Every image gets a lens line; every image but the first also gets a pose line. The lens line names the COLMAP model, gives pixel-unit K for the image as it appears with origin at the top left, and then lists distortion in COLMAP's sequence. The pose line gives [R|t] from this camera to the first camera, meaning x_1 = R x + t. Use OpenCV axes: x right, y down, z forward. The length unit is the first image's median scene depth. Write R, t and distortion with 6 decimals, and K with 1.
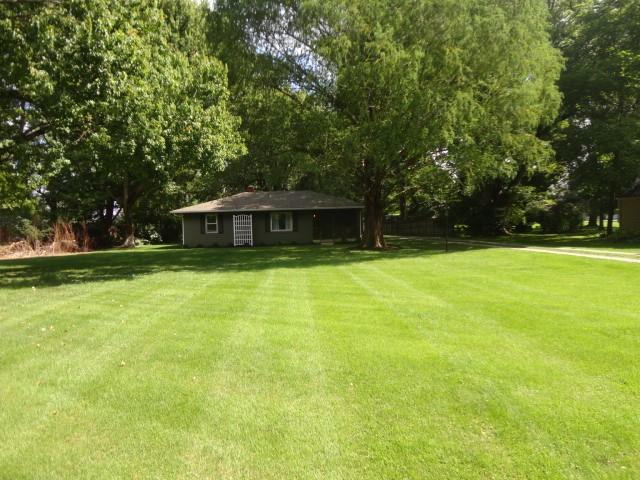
lens RADIAL K [[463.4, 0, 322.5], [0, 463.4, 239.5], [0, 0, 1]] dist [-0.020833, 0.021375]
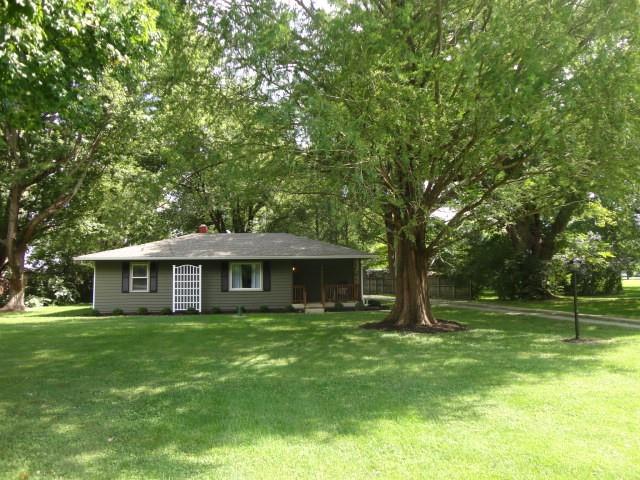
lens RADIAL K [[463.4, 0, 322.5], [0, 463.4, 239.5], [0, 0, 1]] dist [-0.020833, 0.021375]
pose [[0.995784, 0.021995, 0.089051, -0.038991], [-0.011427, 0.993008, -0.117490, -0.013392], [-0.091012, 0.115977, 0.989073, 0.314934]]
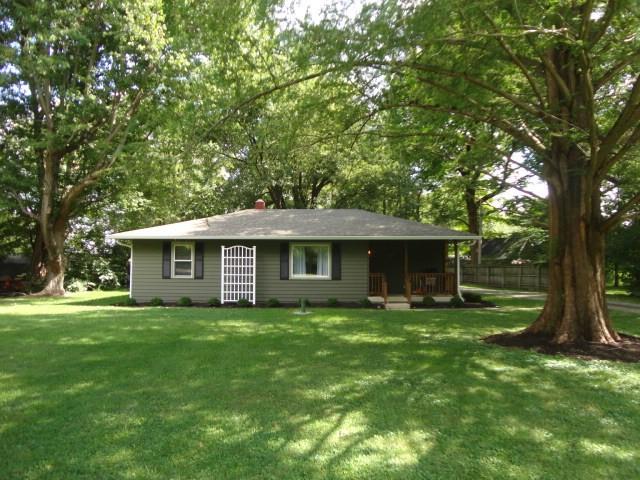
lens RADIAL K [[463.4, 0, 322.5], [0, 463.4, 239.5], [0, 0, 1]] dist [-0.020833, 0.021375]
pose [[0.998798, 0.027882, -0.040325, -0.053420], [-0.031223, 0.995913, -0.084744, -0.017495], [0.037797, 0.085901, 0.995586, 0.457263]]
